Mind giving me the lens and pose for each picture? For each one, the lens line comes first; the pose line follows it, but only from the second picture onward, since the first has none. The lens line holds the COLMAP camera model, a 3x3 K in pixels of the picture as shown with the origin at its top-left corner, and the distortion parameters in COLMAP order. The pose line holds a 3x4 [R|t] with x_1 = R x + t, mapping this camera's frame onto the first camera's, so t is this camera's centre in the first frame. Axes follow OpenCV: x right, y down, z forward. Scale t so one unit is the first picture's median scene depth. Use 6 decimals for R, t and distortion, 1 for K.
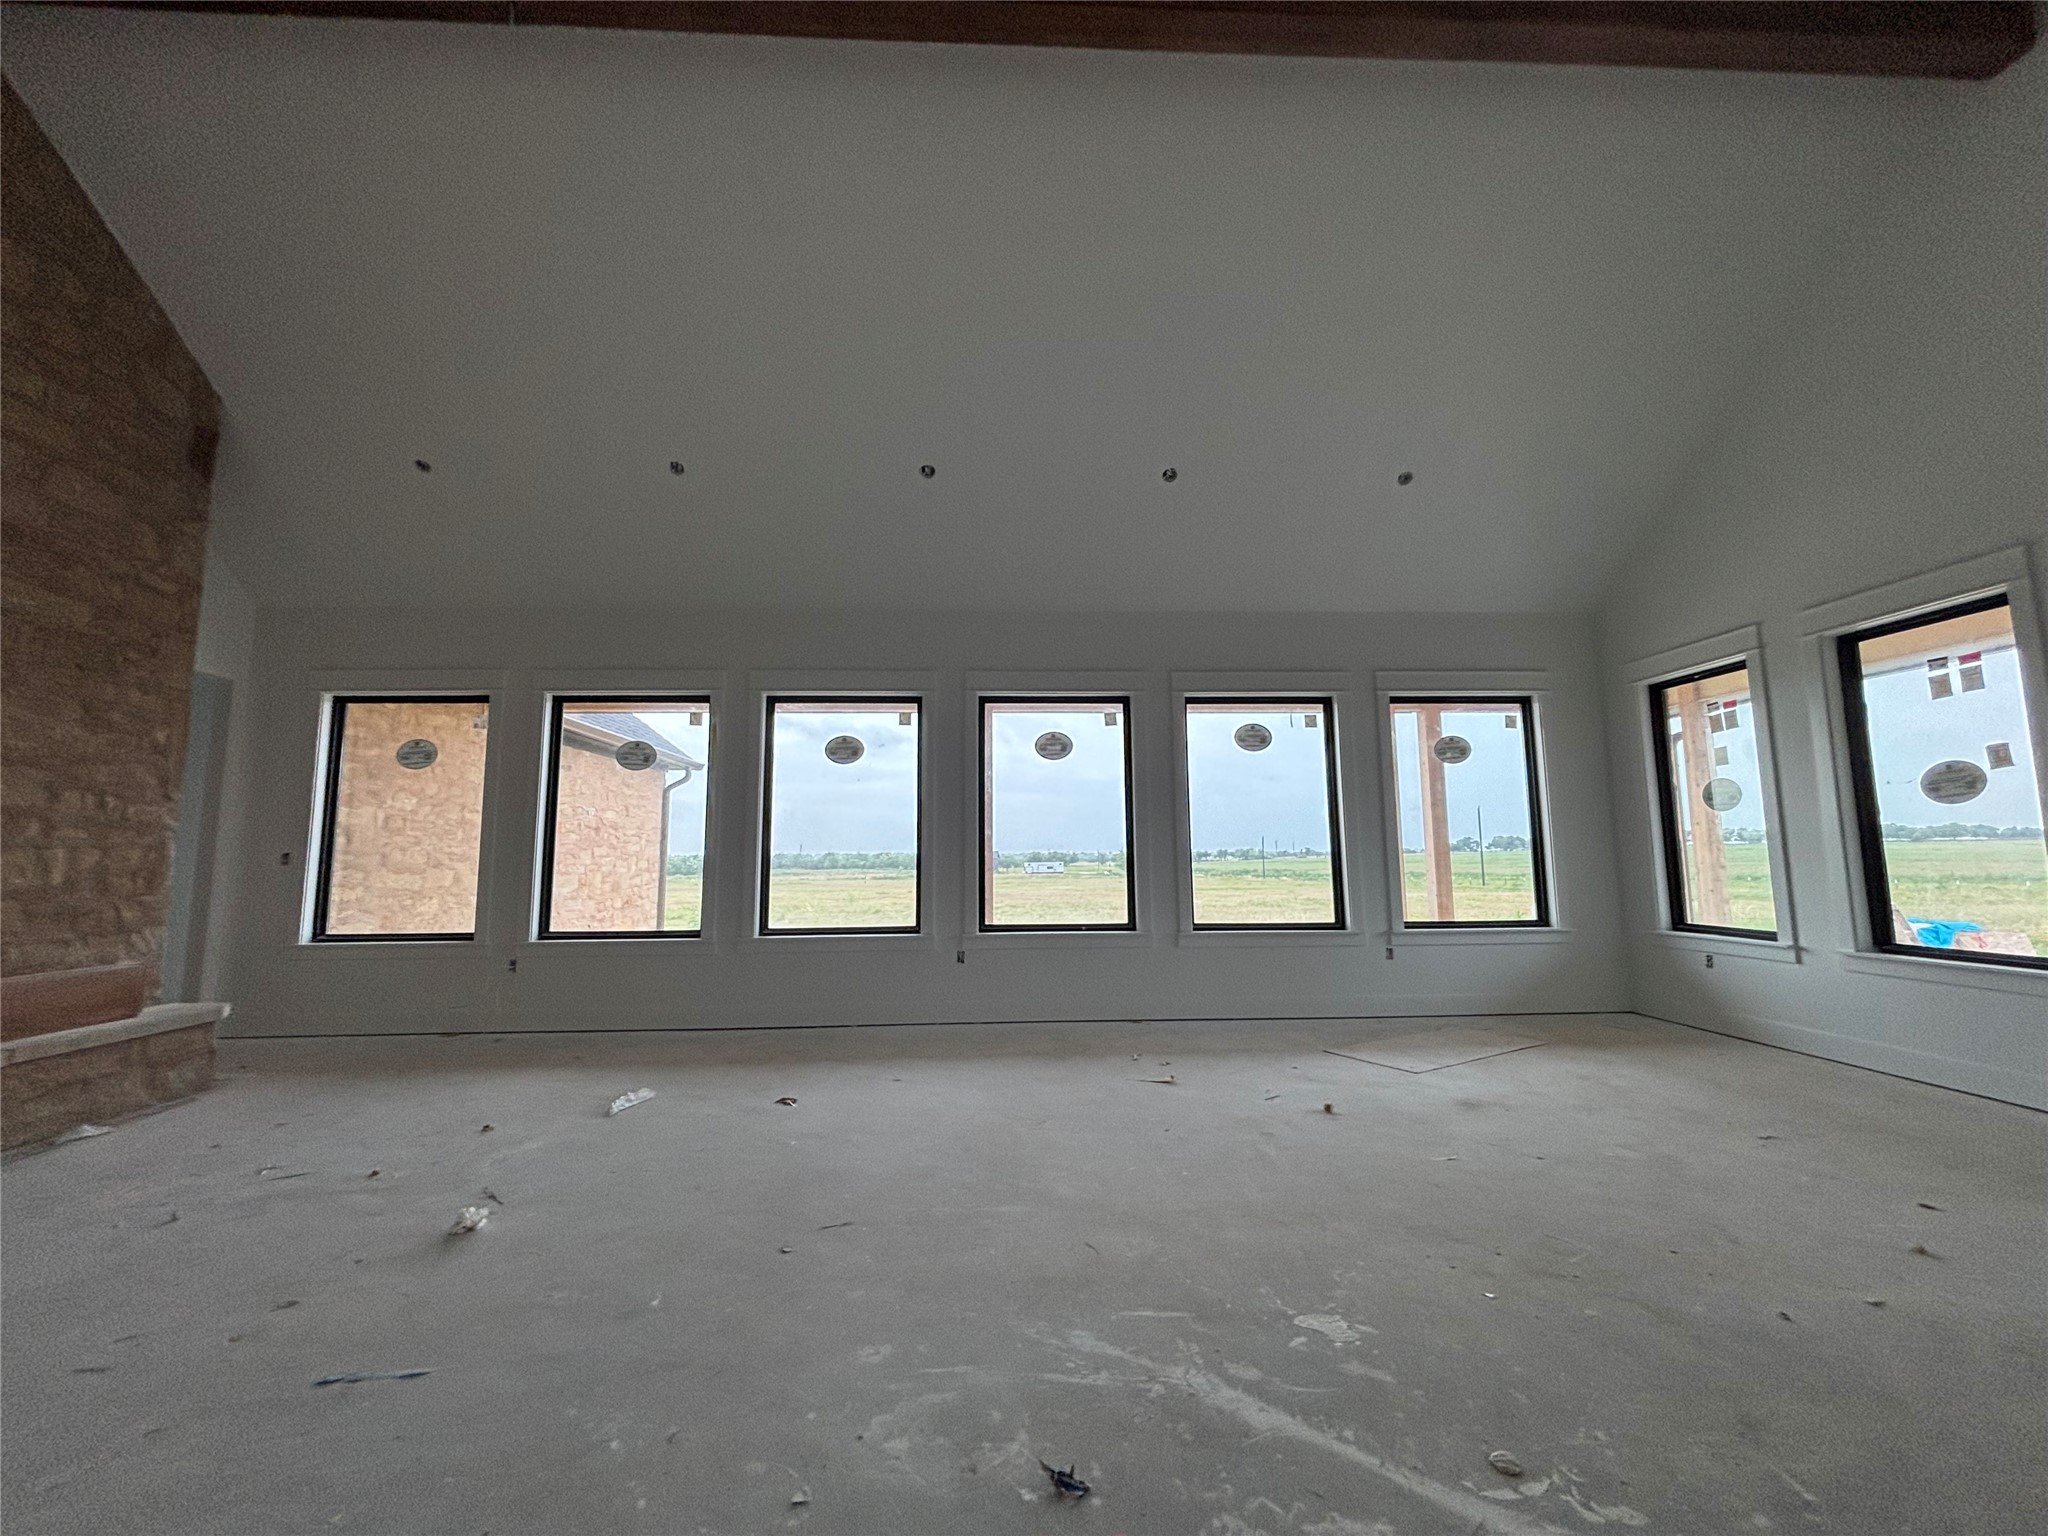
lens RADIAL K [[821.6, 0, 1021.9], [0, 821.6, 763.2], [0, 0, 1]] dist [0.001194, -0.000545]
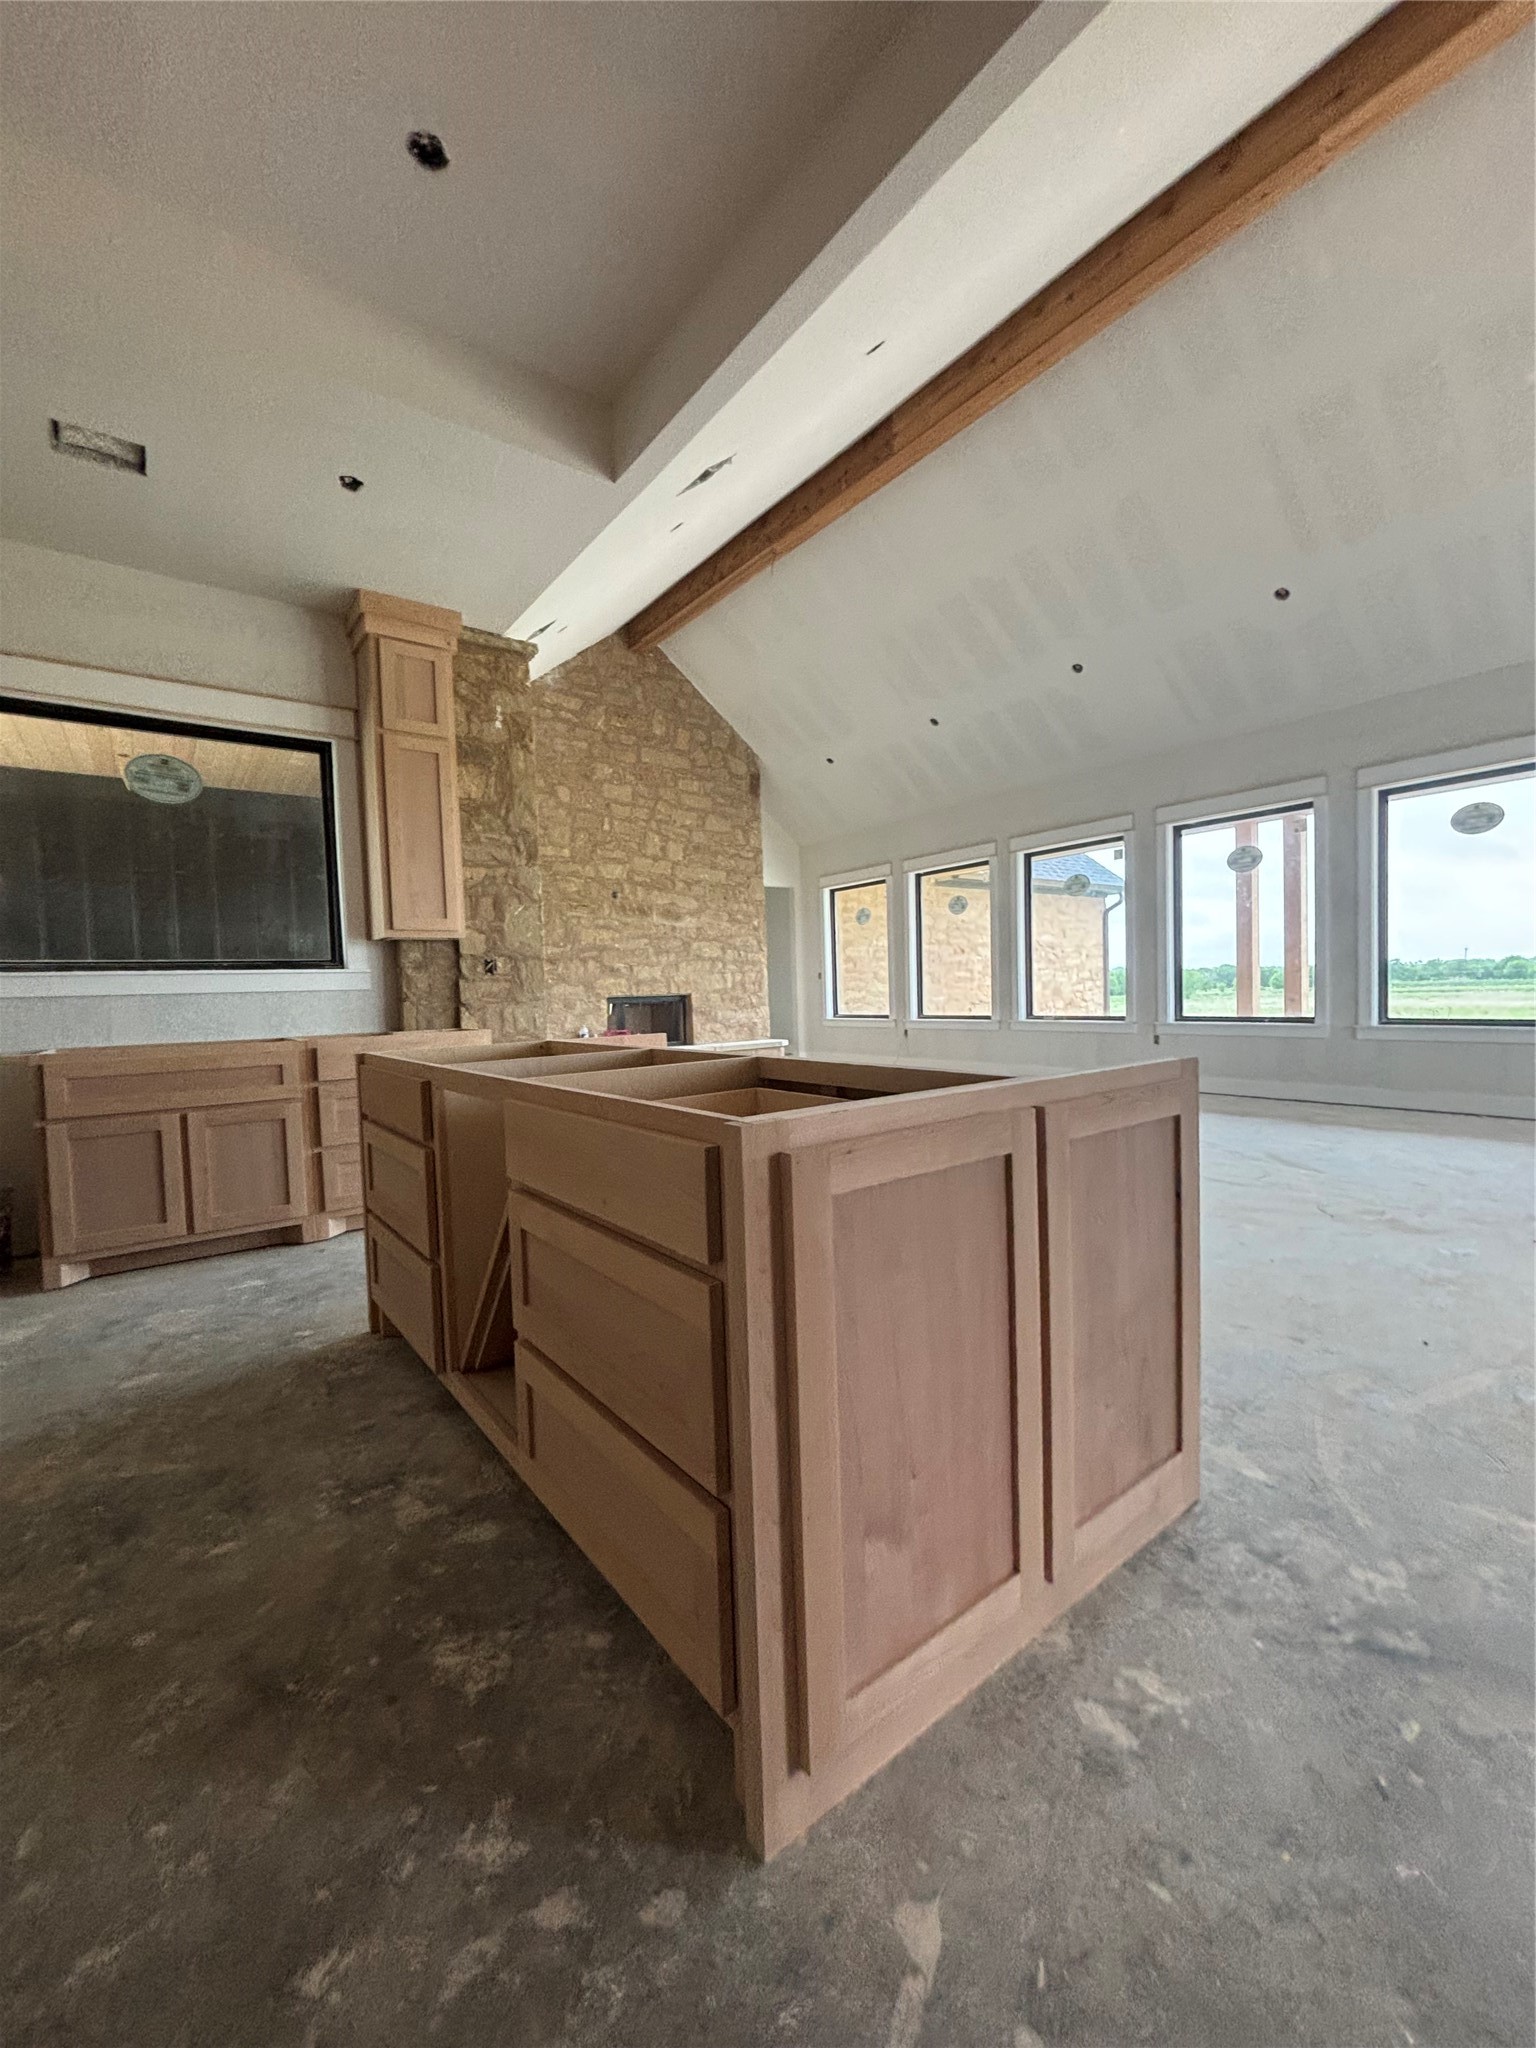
lens RADIAL K [[821.6, 0, 768.1], [0, 821.6, 1044.1], [0, 0, 1]] dist [0.001194, -0.000545]
pose [[0.563149, 0.046507, -0.825045, 0.789159], [0.121707, 0.982859, 0.138476, -0.011505], [0.817343, -0.178397, 0.547836, -0.246526]]
